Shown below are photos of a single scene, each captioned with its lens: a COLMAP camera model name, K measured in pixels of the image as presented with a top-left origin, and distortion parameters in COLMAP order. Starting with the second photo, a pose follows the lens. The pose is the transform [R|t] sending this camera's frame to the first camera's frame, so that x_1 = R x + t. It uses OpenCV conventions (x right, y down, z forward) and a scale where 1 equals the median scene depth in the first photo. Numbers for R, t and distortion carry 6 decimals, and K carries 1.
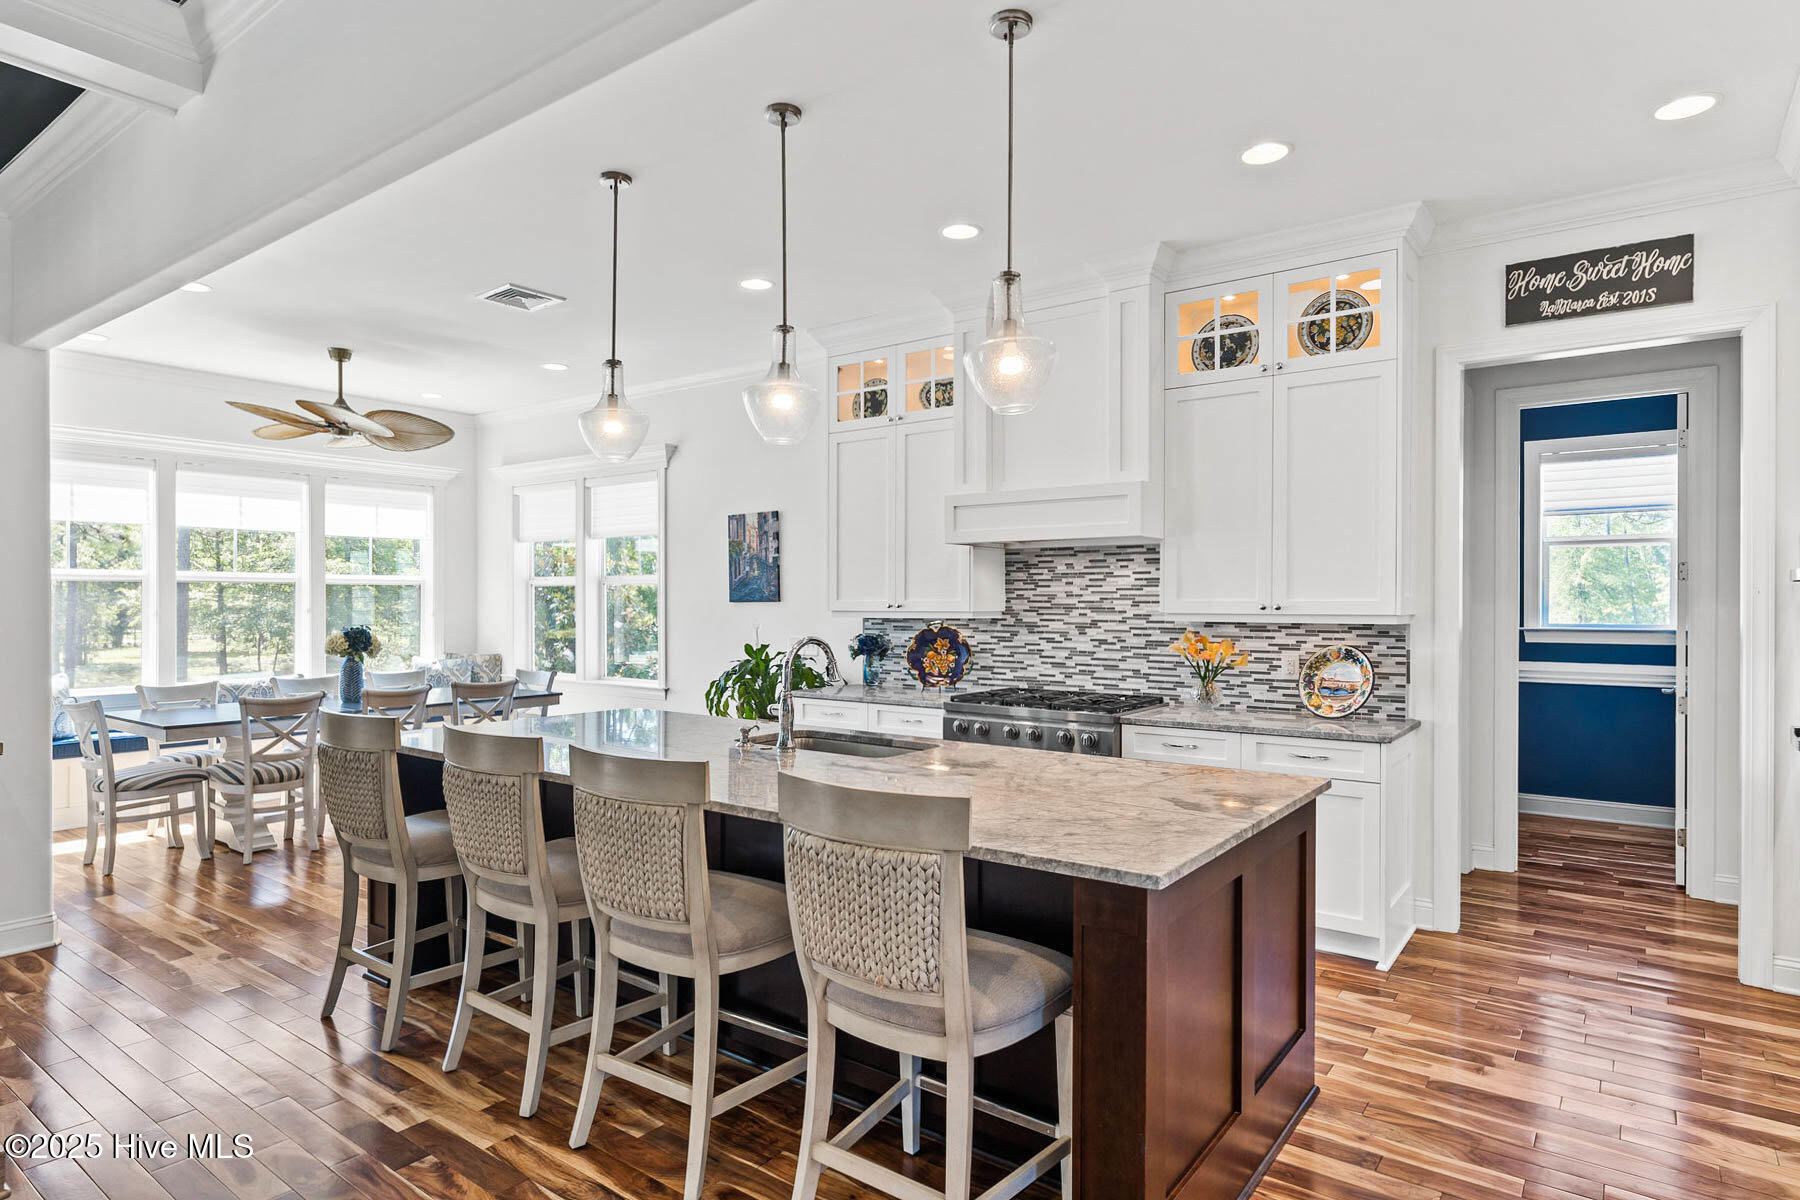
lens RADIAL K [[996.9, 0, 900.1], [0, 996.9, 595.9], [0, 0, 1]] dist [-0.007919, 0.001290]
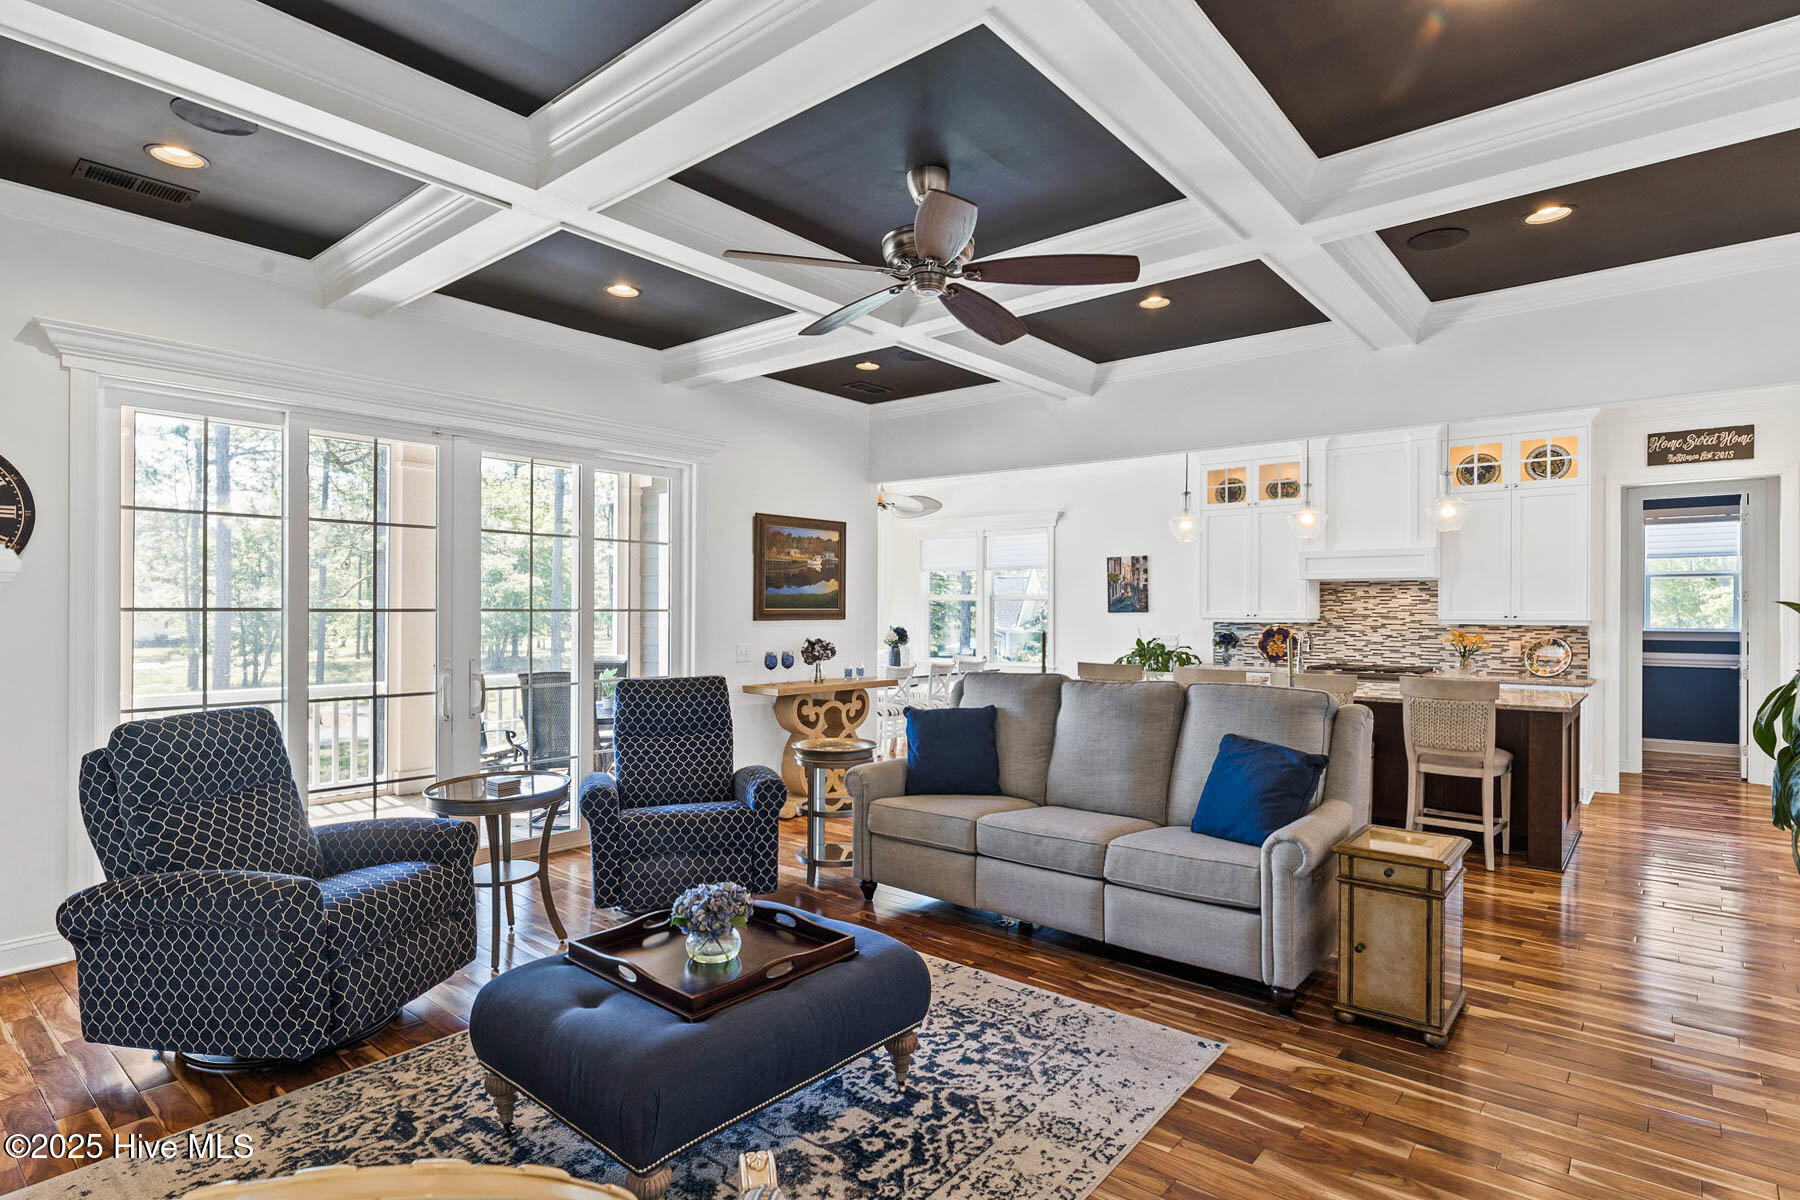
lens RADIAL K [[927.8, 0, 904.0], [0, 927.8, 601.4], [0, 0, 1]] dist [-0.002460, -0.000690]
pose [[0.998271, 0.001737, -0.058749, -0.507067], [-0.002001, 0.999988, -0.004448, -0.005005], [0.058741, 0.004558, 0.998263, -0.607652]]
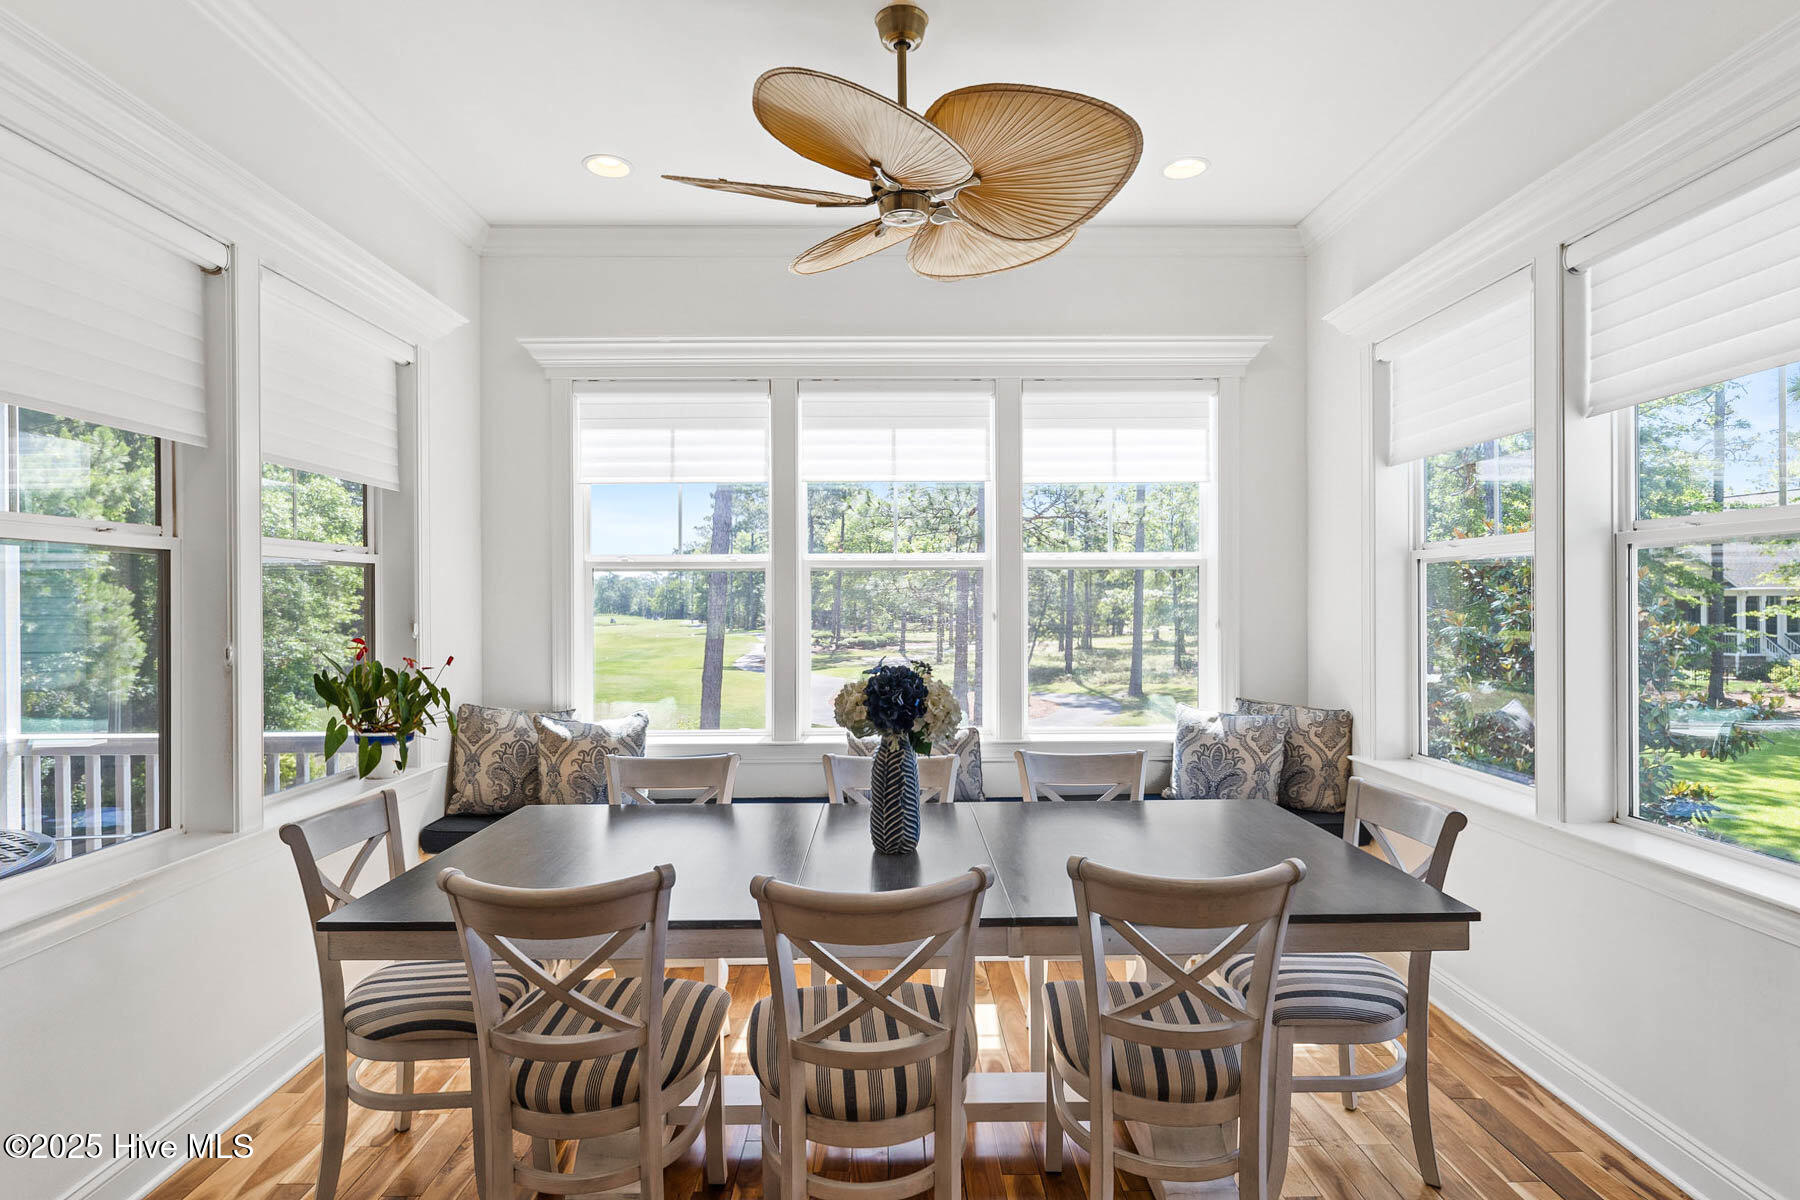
lens RADIAL K [[927.8, 0, 892.0], [0, 927.8, 600.8], [0, 0, 1]] dist [-0.002460, -0.000690]
pose [[0.605669, -0.002791, -0.795712, -0.285605], [0.009831, 0.999944, 0.003976, 0.004533], [0.795656, -0.010231, 0.605663, 0.874441]]
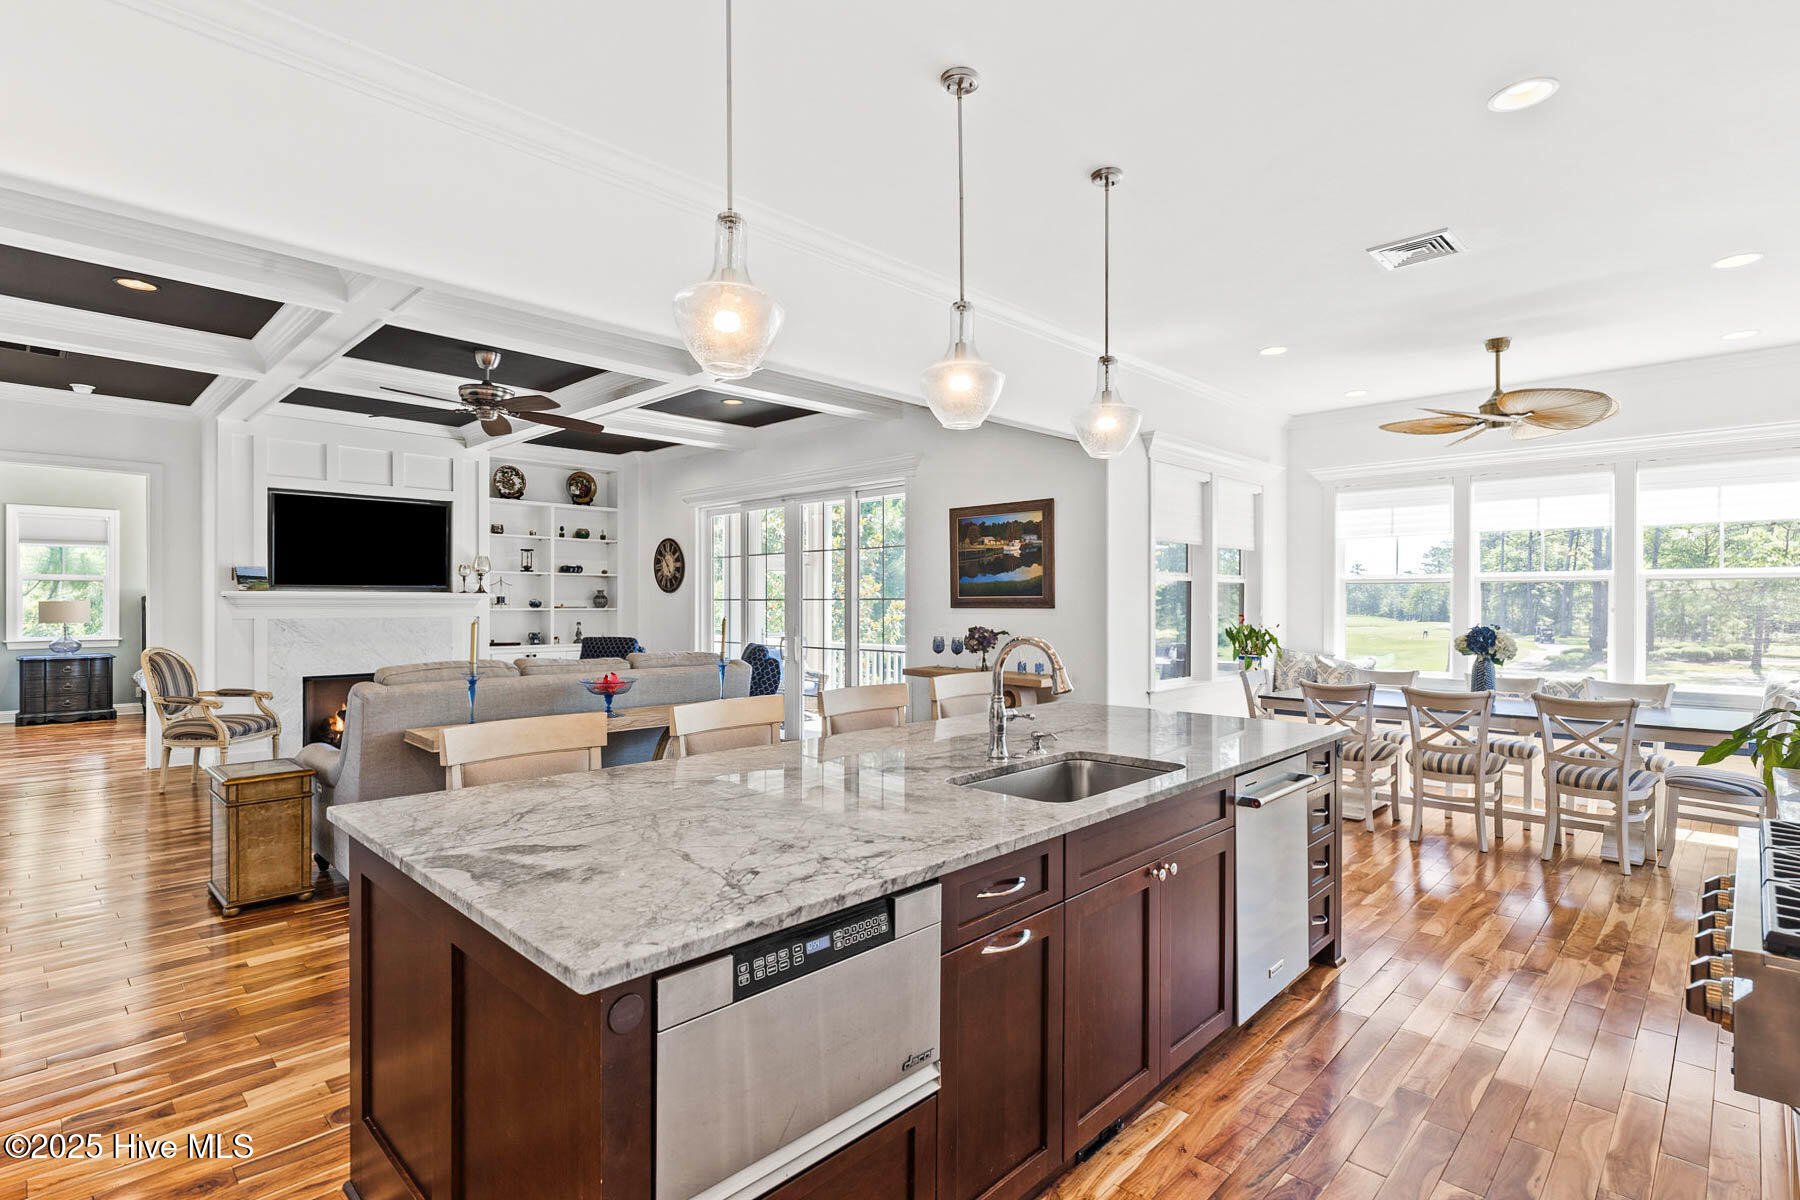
lens RADIAL K [[869.9, 0, 896.1], [0, 869.9, 605.9], [0, 0, 1]] dist [-0.001301, 0.000748]
pose [[-0.131940, 0.003733, -0.991251, 0.415073], [0.004961, 0.999983, 0.003106, 0.007060], [0.991245, -0.004508, -0.131956, 0.617605]]
